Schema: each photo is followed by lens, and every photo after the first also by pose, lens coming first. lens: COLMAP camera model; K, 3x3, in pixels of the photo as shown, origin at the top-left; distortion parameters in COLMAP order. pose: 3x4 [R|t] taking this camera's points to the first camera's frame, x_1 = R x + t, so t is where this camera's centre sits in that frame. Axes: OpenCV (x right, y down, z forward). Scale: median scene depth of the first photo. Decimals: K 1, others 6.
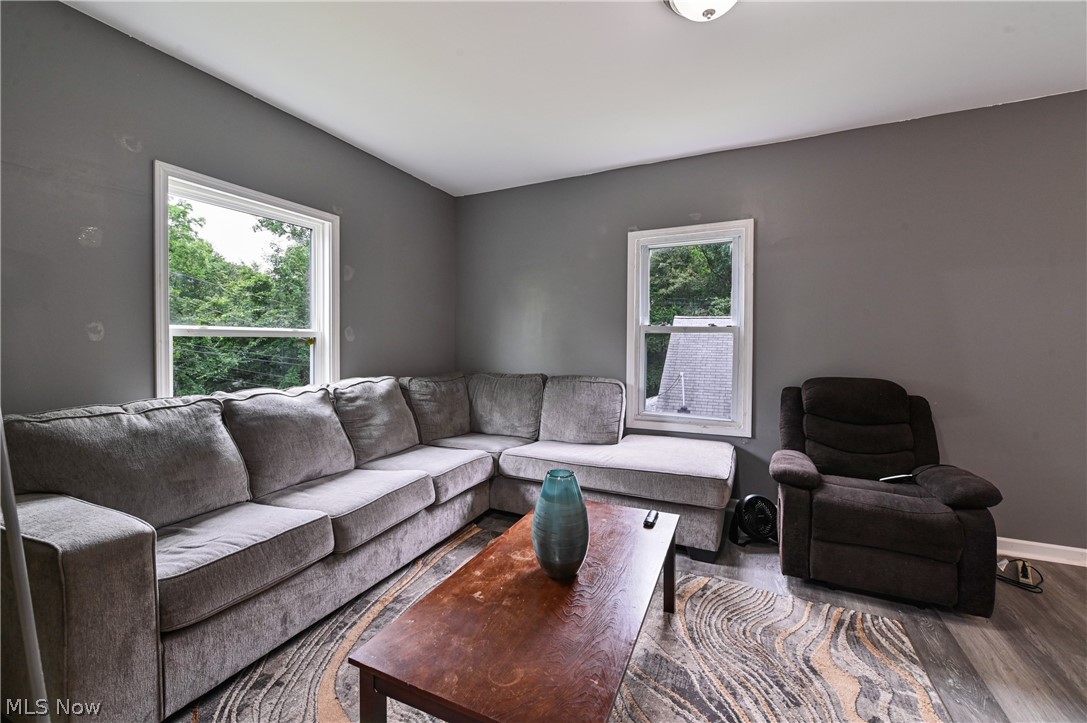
lens RADIAL K [[437.9, 0, 544.1], [0, 437.9, 346.7], [0, 0, 1]] dist [-0.010131, -0.000166]
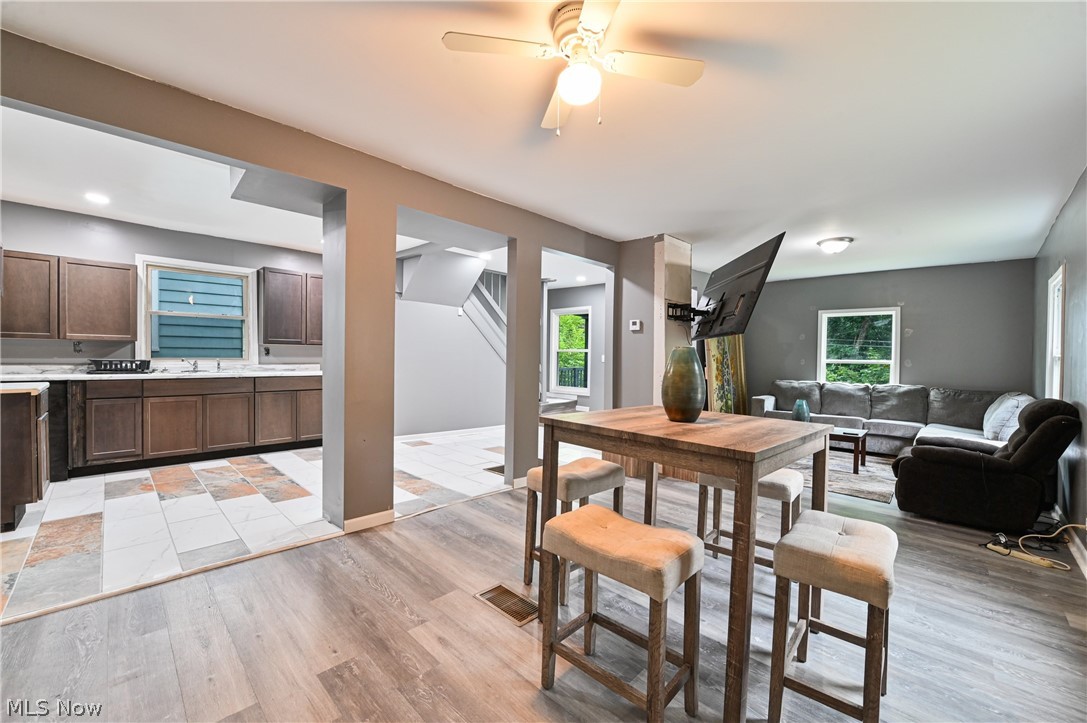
lens RADIAL K [[429.9, 0, 541.9], [0, 429.9, 363.5], [0, 0, 1]] dist [-0.009317, -0.000074]
pose [[-0.338886, 0.002309, -0.940825, 3.486155], [-0.031861, 0.999395, 0.013929, -0.002287], [0.940288, 0.034697, -0.338607, 0.151885]]
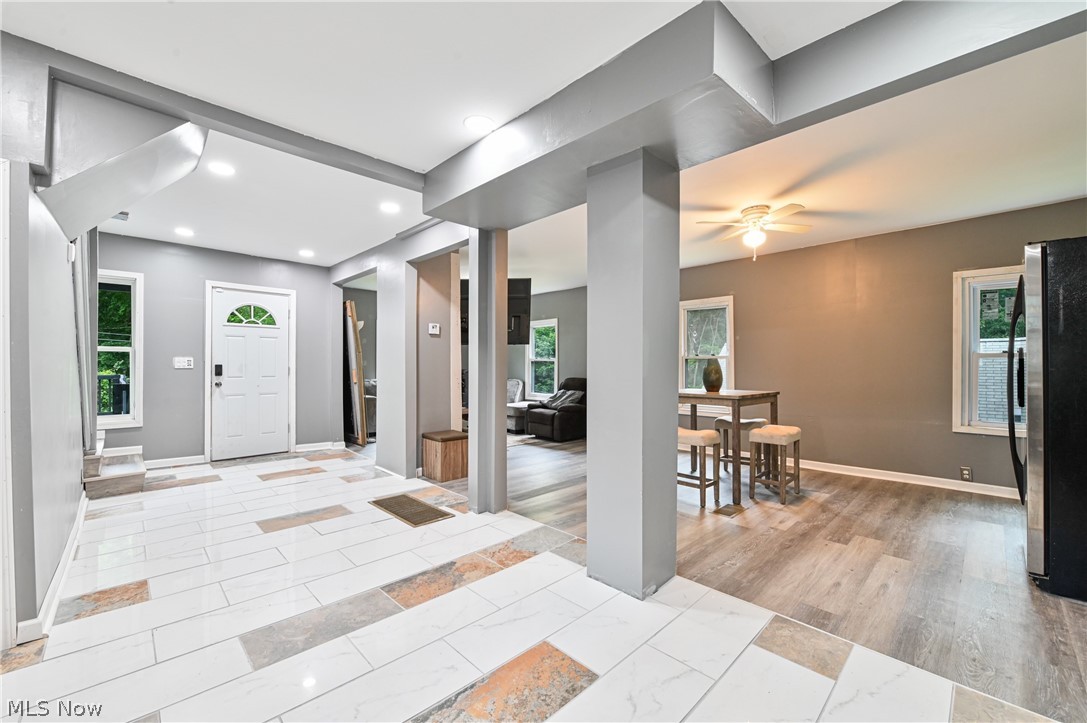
lens RADIAL K [[436.3, 0, 541.8], [0, 436.3, 363.5], [0, 0, 1]] dist [-0.009511, -0.000285]
pose [[0.932497, -0.003009, -0.361166, 2.318778], [-0.002927, 0.999869, -0.015888, 0.031294], [0.361166, 0.015873, 0.932366, -2.528817]]
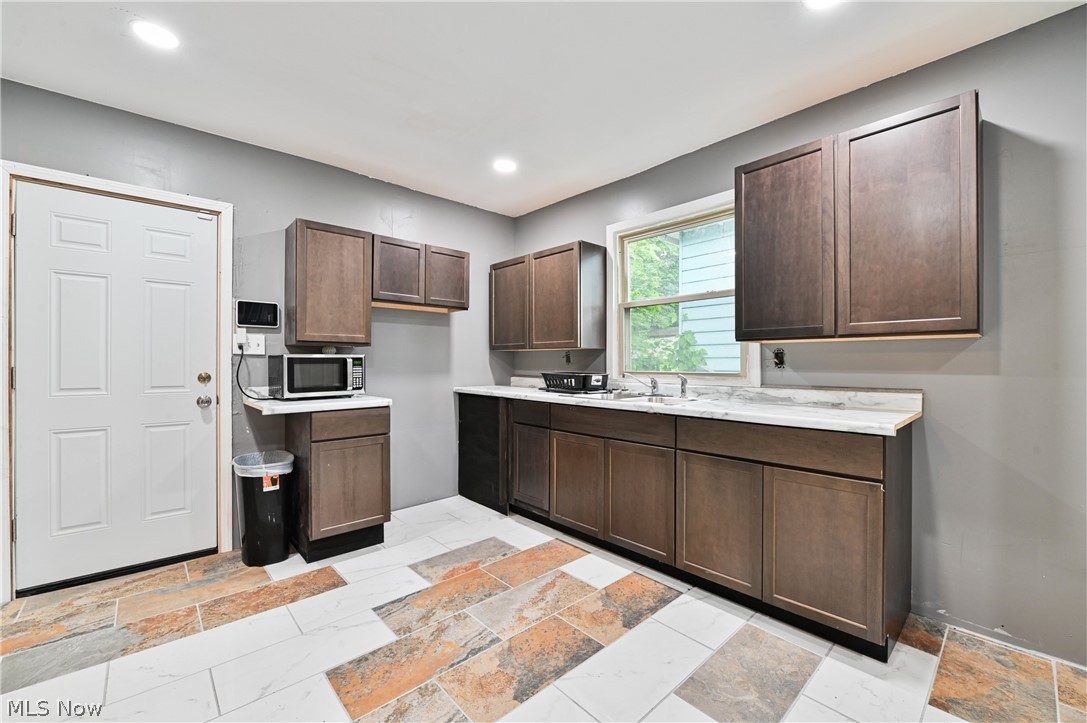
lens RADIAL K [[436.3, 0, 541.8], [0, 436.3, 363.5], [0, 0, 1]] dist [-0.009511, -0.000285]
pose [[-0.920312, -0.010385, 0.391047, 1.395272], [-0.002679, 0.999791, 0.020246, 0.007394], [-0.391176, 0.017585, -0.920148, -1.191731]]
